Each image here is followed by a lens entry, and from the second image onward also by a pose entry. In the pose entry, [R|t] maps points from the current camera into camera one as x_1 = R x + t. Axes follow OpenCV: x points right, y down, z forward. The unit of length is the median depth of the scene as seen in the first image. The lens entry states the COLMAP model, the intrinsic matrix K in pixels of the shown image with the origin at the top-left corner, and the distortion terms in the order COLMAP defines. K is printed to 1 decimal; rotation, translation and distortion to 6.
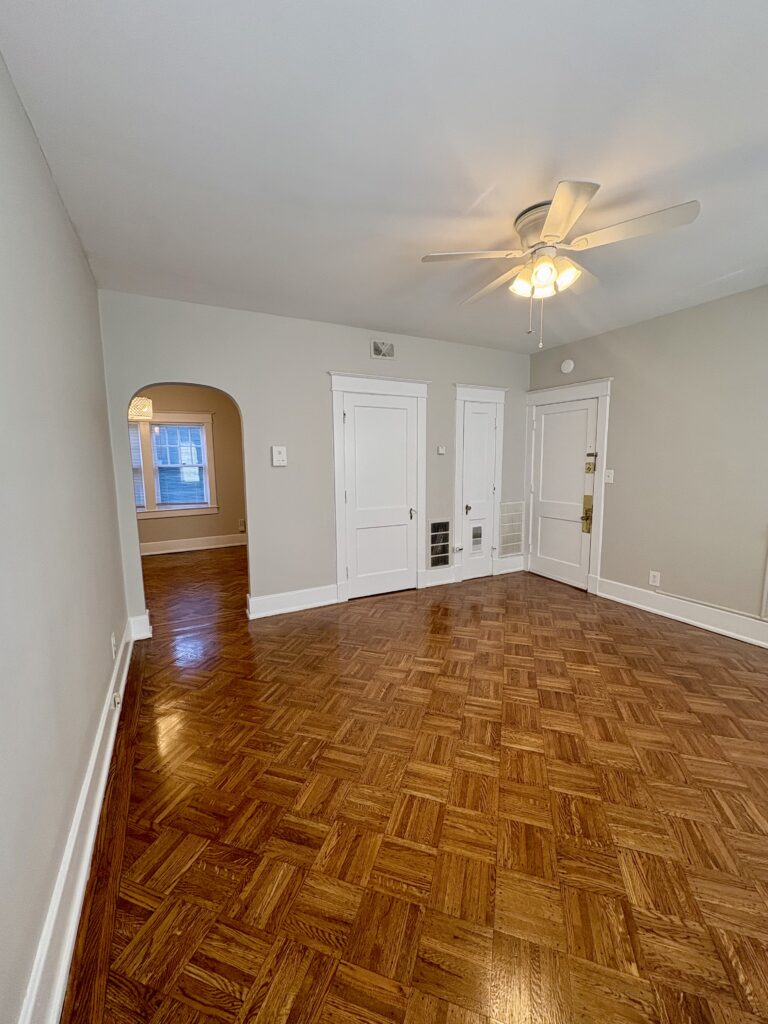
lens RADIAL K [[408.0, 0, 379.0], [0, 408.0, 512.6], [0, 0, 1]] dist [0.001027, -0.000015]
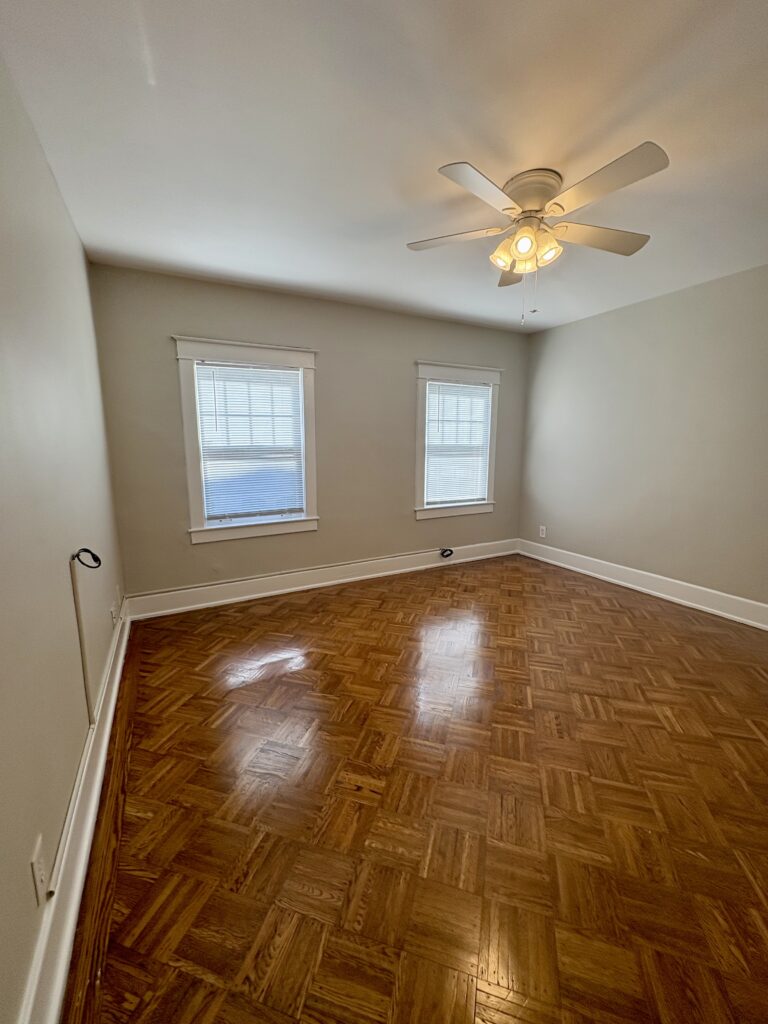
lens RADIAL K [[408.0, 0, 379.0], [0, 408.0, 512.6], [0, 0, 1]] dist [0.001027, -0.000015]
pose [[-0.999870, 0.014472, -0.007046, 0.769126], [0.011870, 0.958597, 0.284518, -0.262776], [0.010872, 0.284397, -0.958645, 2.101347]]
